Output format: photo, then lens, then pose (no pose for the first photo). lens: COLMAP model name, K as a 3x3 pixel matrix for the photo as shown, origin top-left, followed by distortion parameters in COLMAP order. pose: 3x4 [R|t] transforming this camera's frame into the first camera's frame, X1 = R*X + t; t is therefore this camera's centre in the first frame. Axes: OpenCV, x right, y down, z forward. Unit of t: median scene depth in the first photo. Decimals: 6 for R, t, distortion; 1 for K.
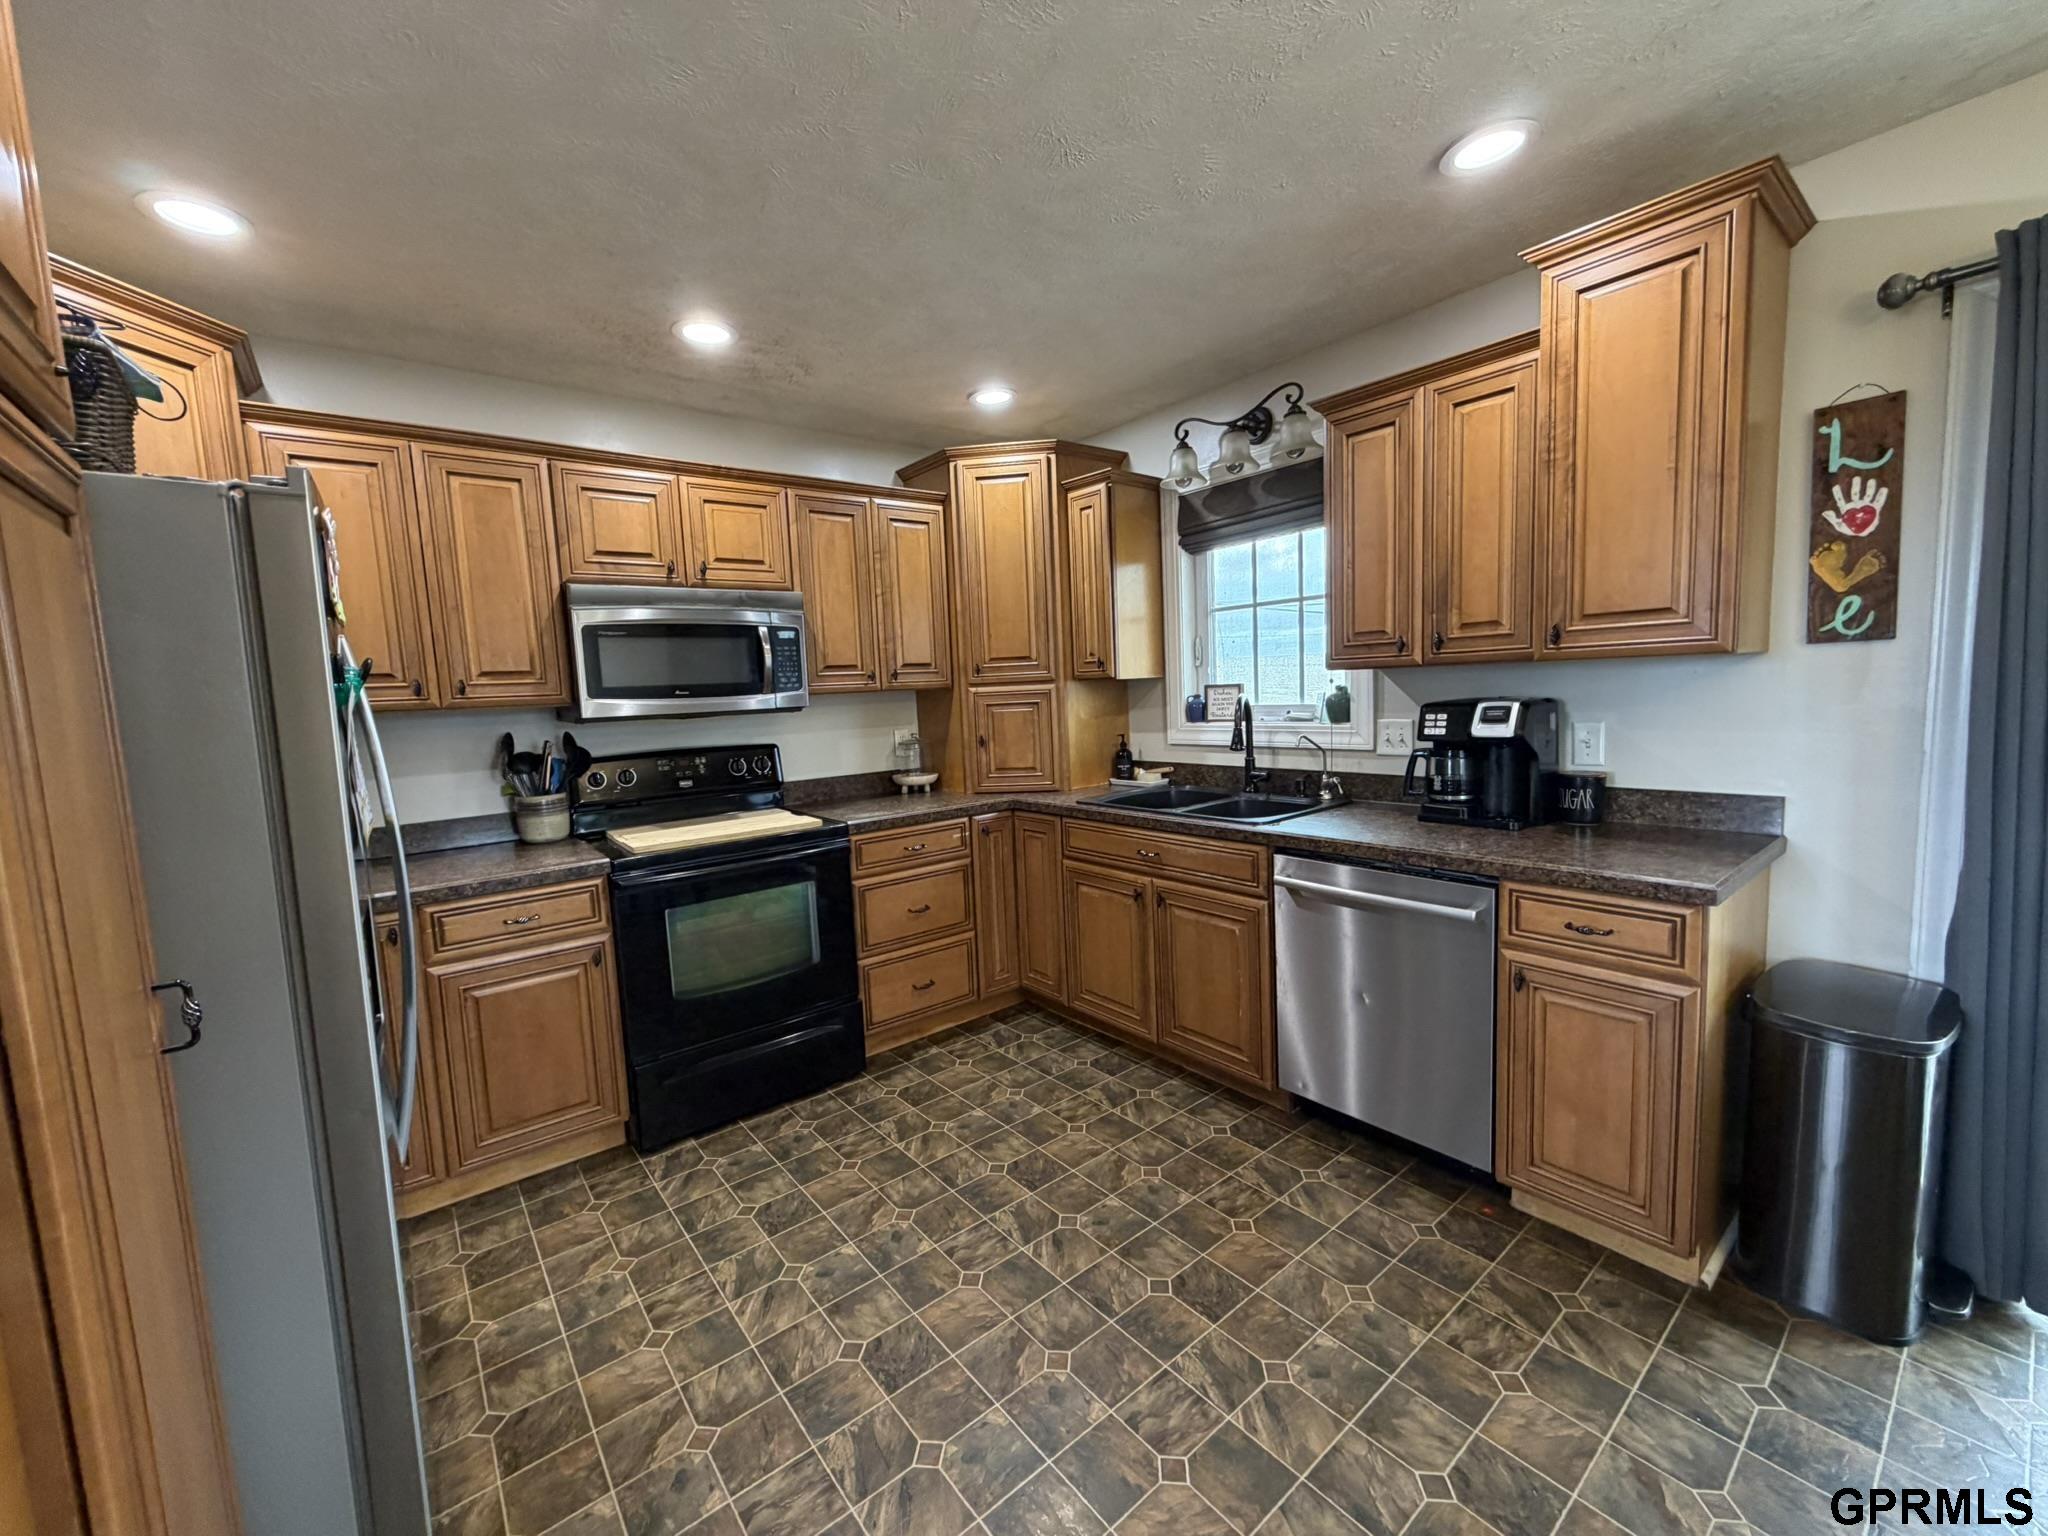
lens RADIAL K [[813.8, 0, 1016.1], [0, 813.8, 771.4], [0, 0, 1]] dist [0.001194, -0.000085]
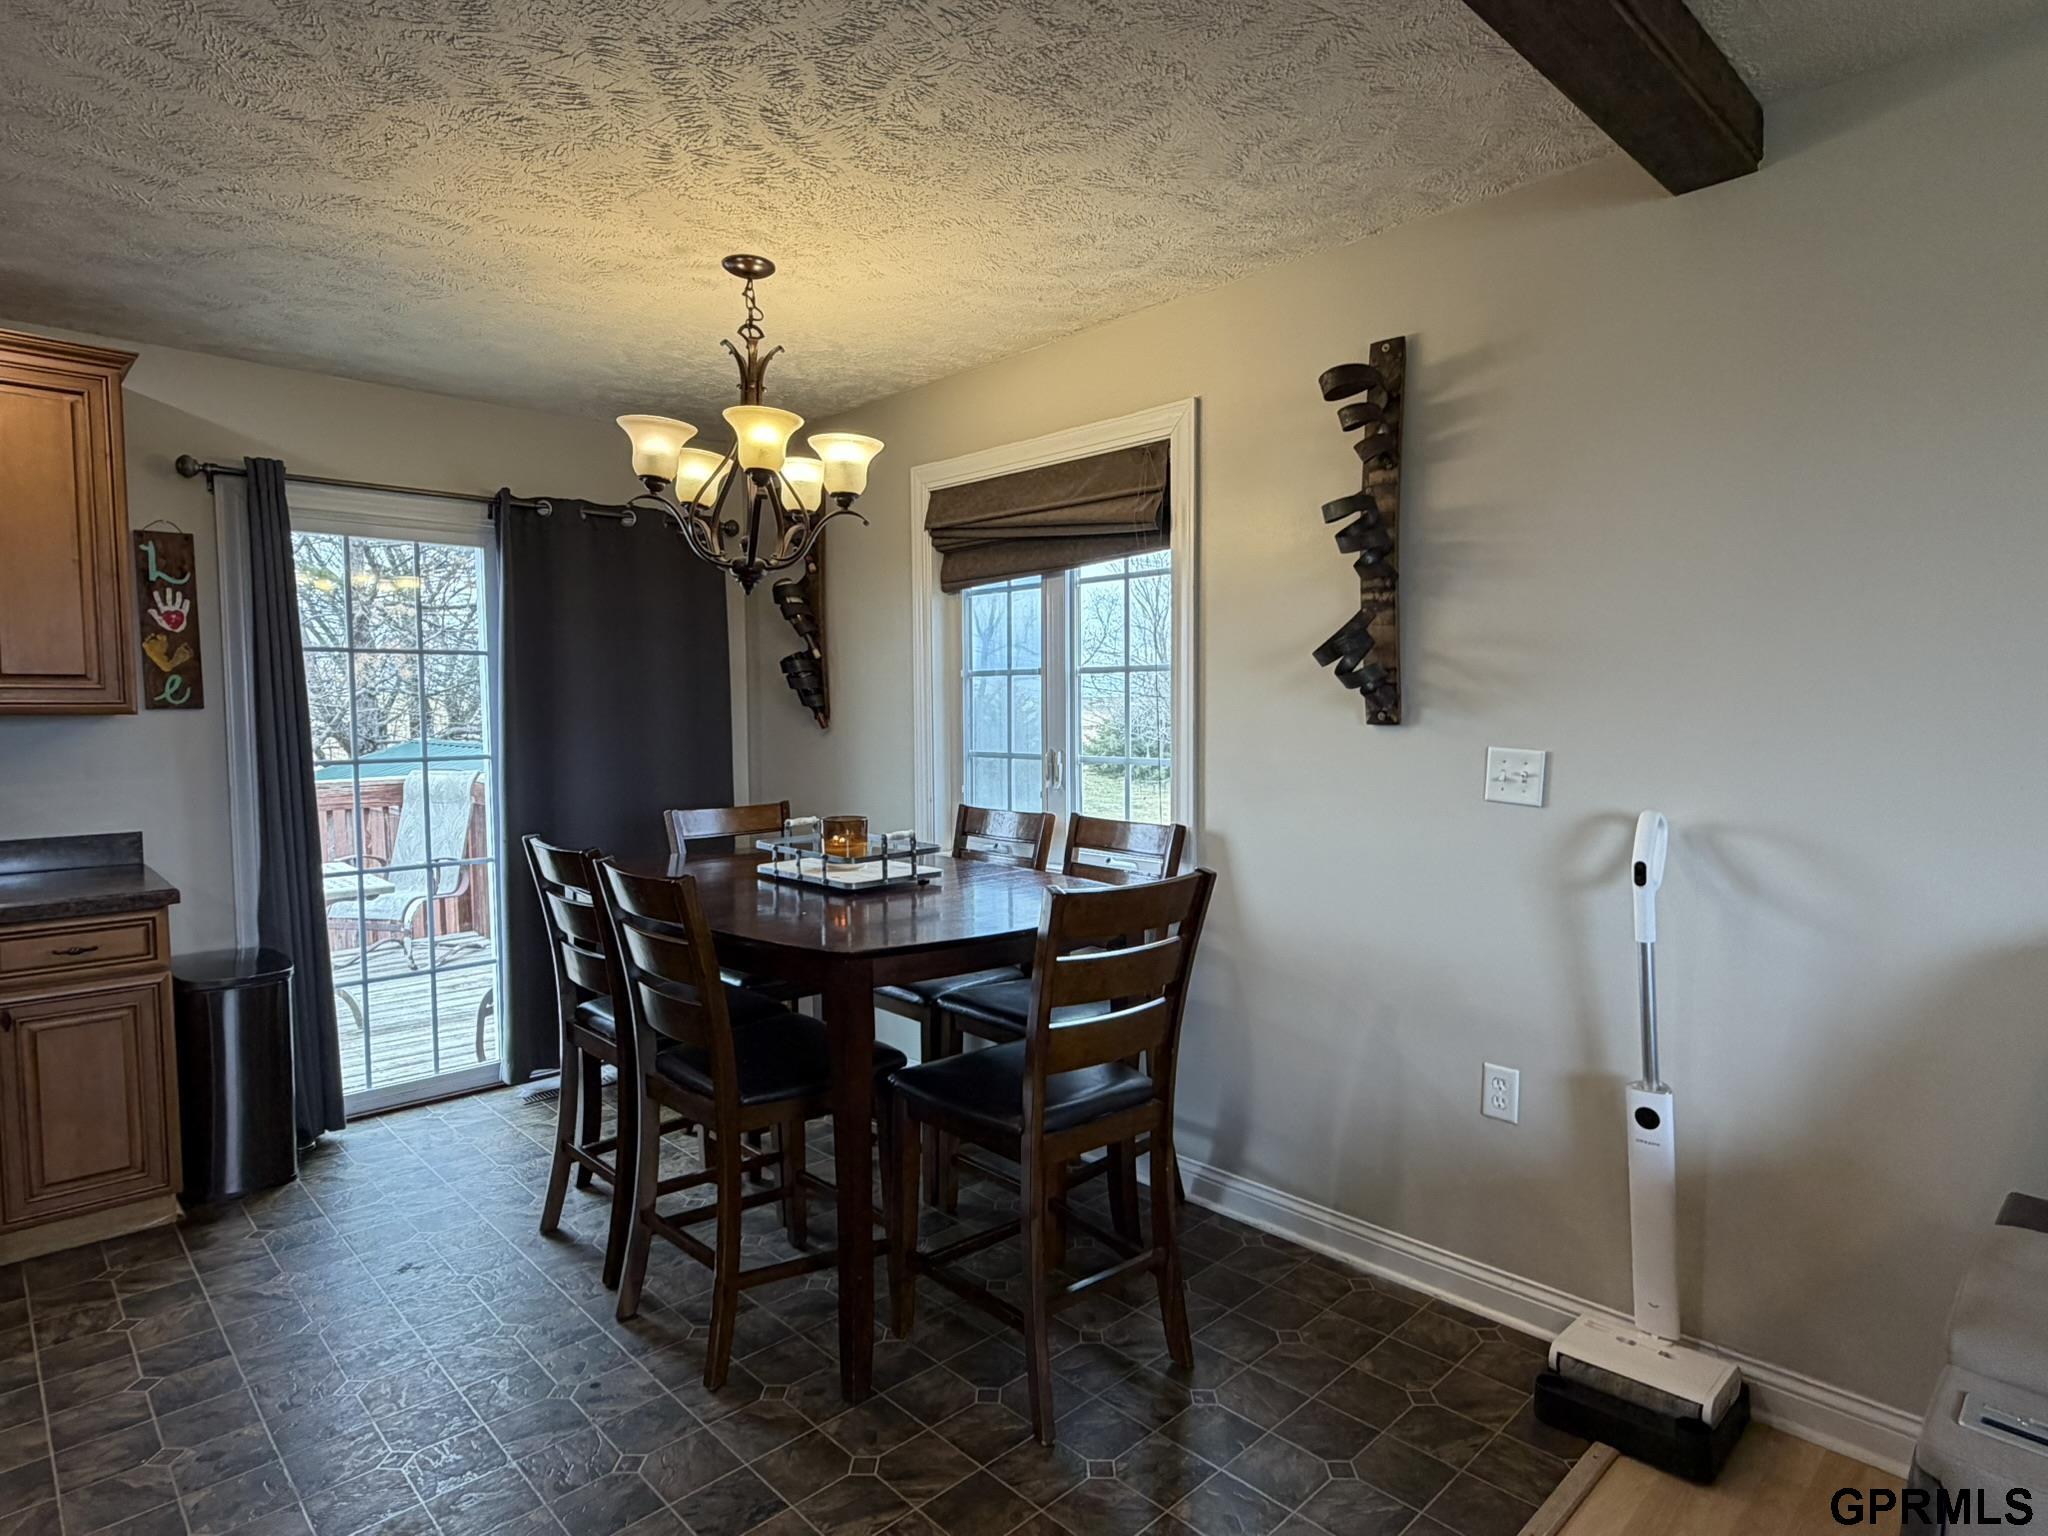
lens RADIAL K [[1134.6, 0, 1024.0], [0, 1134.6, 768.0], [0, 0, 1]] dist [0.005905, -0.002640]
pose [[-0.094601, -0.009154, 0.995473, -0.645001], [0.113503, 0.993338, 0.019920, 0.037686], [-0.989024, 0.114874, -0.092931, -0.124928]]
